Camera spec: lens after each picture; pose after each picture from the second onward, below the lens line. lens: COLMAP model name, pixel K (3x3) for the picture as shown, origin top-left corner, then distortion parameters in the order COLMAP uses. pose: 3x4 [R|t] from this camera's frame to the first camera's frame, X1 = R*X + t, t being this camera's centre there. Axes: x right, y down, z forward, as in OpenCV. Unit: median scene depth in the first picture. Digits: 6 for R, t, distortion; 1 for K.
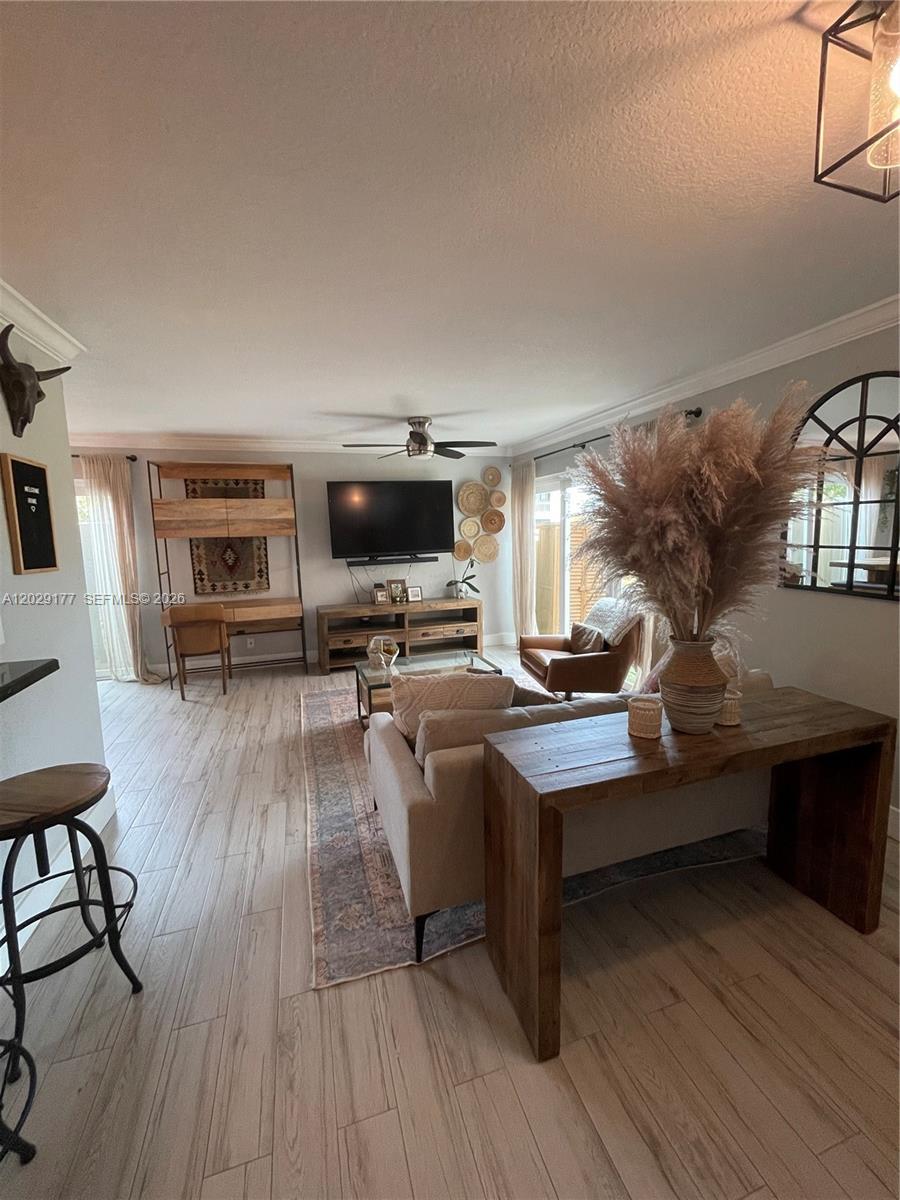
lens RADIAL K [[487.7, 0, 448.3], [0, 487.7, 596.1], [0, 0, 1]] dist [-0.002789, -0.000109]
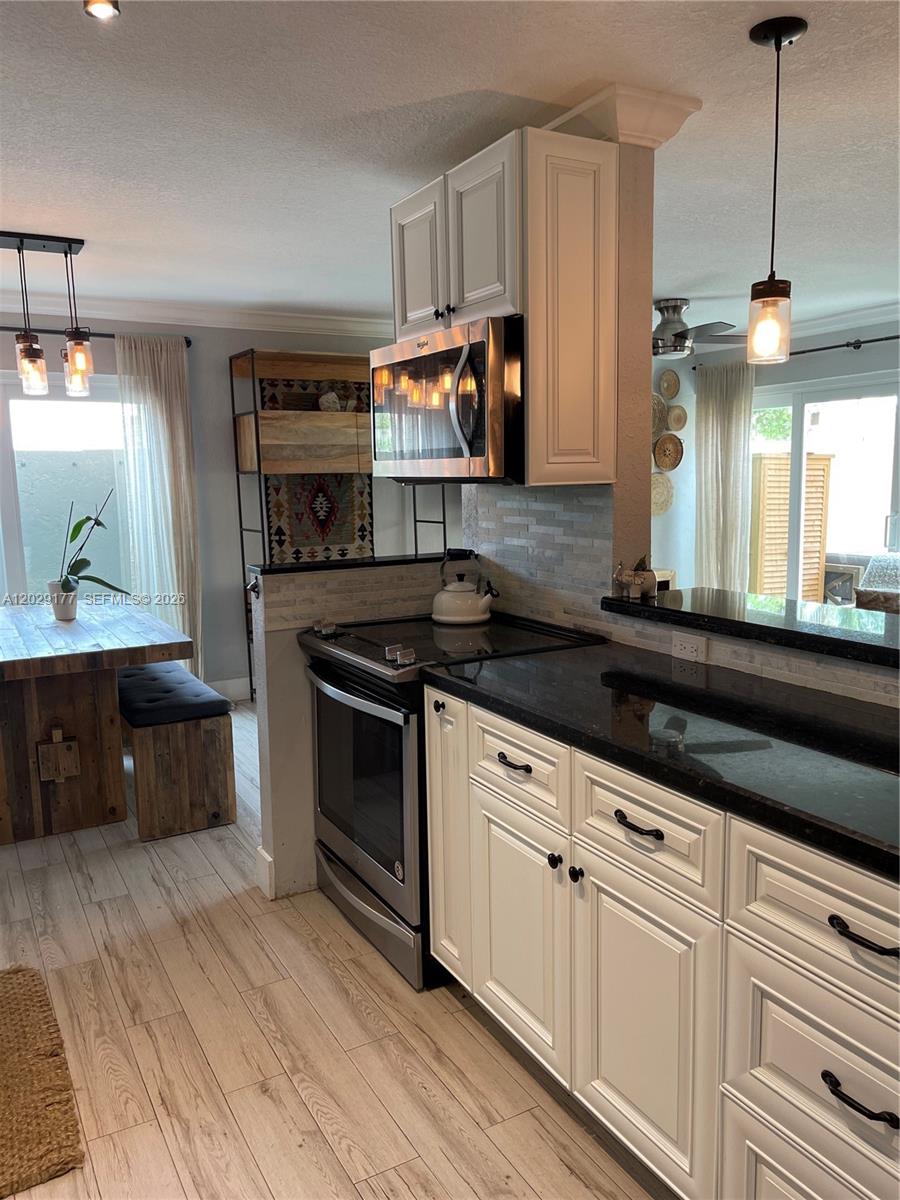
lens RADIAL K [[916.7, 0, 452.0], [0, 916.7, 600.3], [0, 0, 1]] dist [0.044633, -0.000318]
pose [[0.977495, -0.027485, 0.209160, -0.535404], [0.027765, 0.999613, 0.001599, 0.042761], [-0.209123, 0.004244, 0.977880, -0.180887]]
